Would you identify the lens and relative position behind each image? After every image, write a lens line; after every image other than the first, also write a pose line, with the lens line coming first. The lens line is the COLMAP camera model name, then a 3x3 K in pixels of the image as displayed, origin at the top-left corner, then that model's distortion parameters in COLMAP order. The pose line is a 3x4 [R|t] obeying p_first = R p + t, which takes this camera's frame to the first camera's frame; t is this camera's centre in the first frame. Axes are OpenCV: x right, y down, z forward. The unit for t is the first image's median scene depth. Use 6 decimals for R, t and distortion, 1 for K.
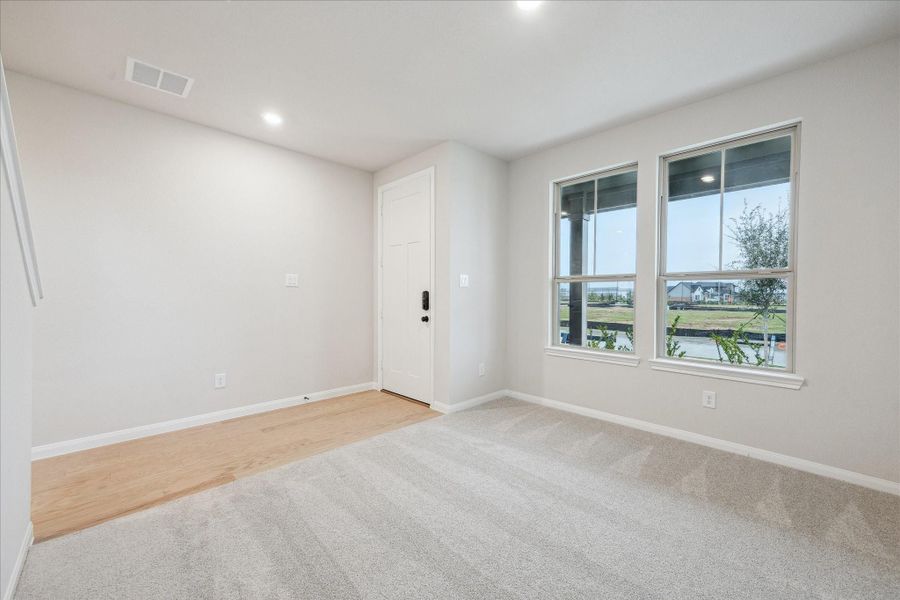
lens RADIAL K [[362.9, 0, 473.8], [0, 362.9, 303.9], [0, 0, 1]] dist [-0.000641, -0.000103]
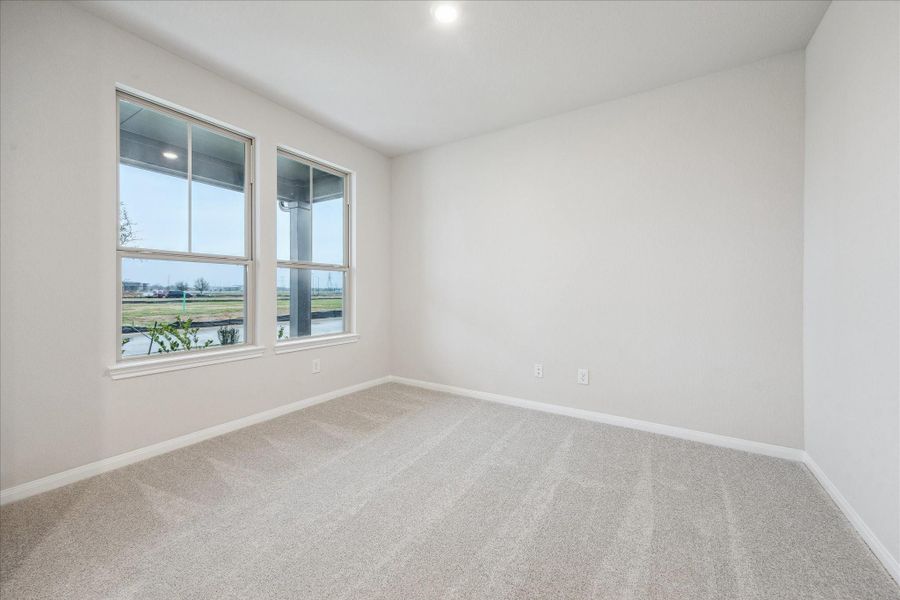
lens RADIAL K [[346.4, 0, 455.1], [0, 346.4, 290.4], [0, 0, 1]] dist [0.000499, -0.000010]
pose [[-0.221430, -0.006763, 0.975153, -0.463133], [0.016583, 0.999805, 0.010700, 0.000330], [-0.975035, 0.018540, -0.221275, 0.601534]]
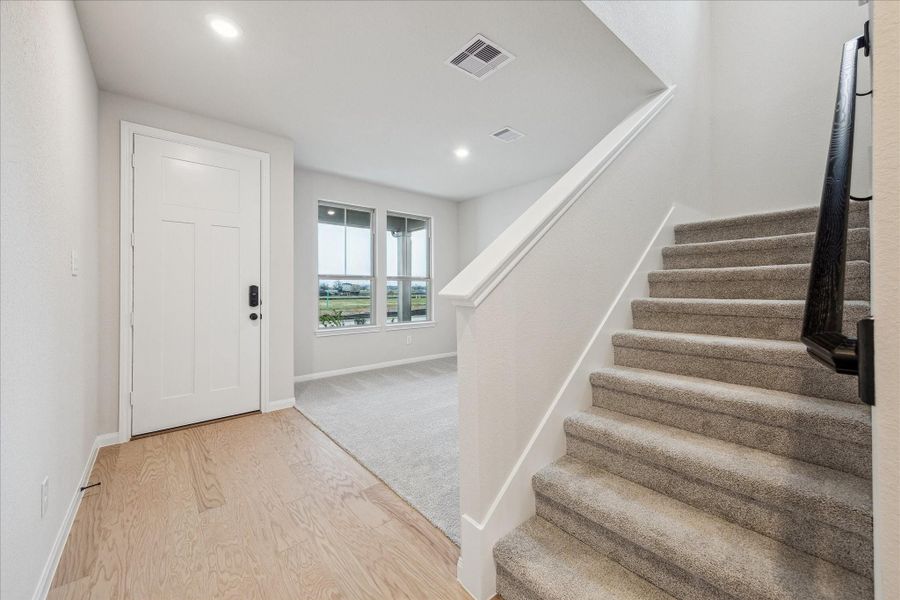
lens RADIAL K [[346.4, 0, 455.1], [0, 346.4, 290.4], [0, 0, 1]] dist [0.000499, -0.000010]
pose [[0.082204, -0.010546, 0.996560, -0.955780], [0.022662, 0.999705, 0.008710, -0.019639], [-0.996358, 0.021868, 0.082418, 0.437676]]
